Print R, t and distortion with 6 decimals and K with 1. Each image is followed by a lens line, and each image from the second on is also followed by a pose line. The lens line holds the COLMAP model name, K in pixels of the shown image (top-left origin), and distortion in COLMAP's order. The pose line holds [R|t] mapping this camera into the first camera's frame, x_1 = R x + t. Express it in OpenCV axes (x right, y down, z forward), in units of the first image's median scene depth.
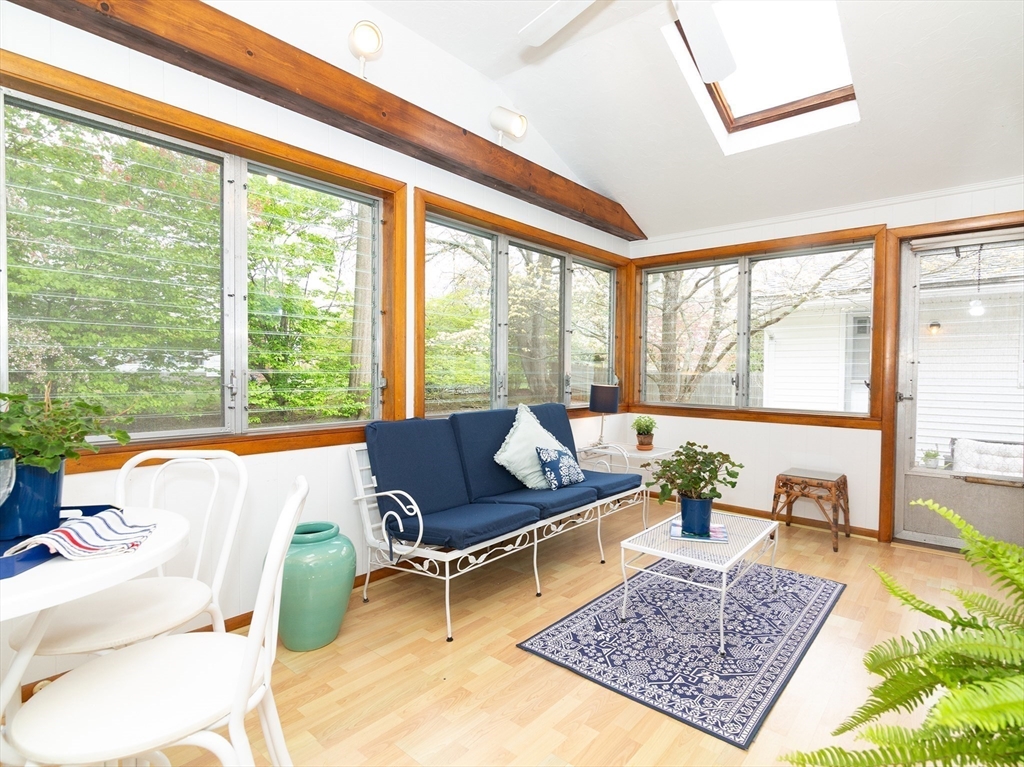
lens RADIAL K [[528.9, 0, 508.5], [0, 528.9, 392.0], [0, 0, 1]] dist [0.005818, -0.001305]
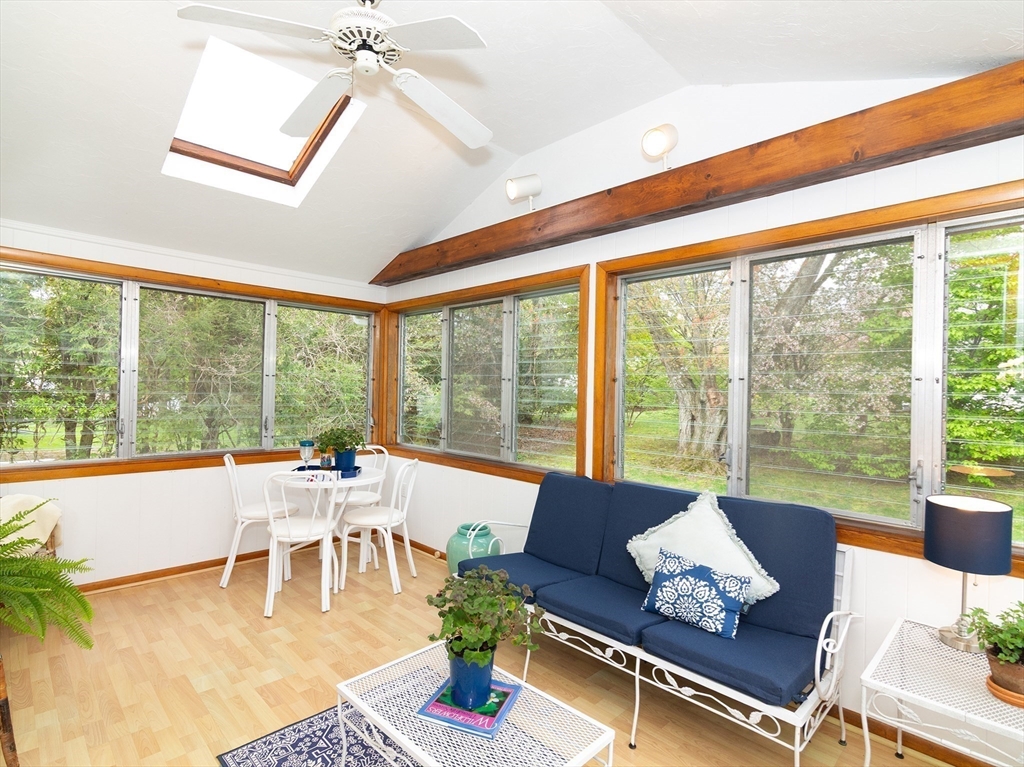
lens RADIAL K [[528.9, 0, 516.7], [0, 528.9, 390.5], [0, 0, 1]] dist [0.005818, -0.001305]
pose [[-0.075473, -0.048464, -0.995969, 0.857173], [-0.101275, 0.994026, -0.040695, -0.063943], [0.991991, 0.097796, -0.079930, 0.905829]]
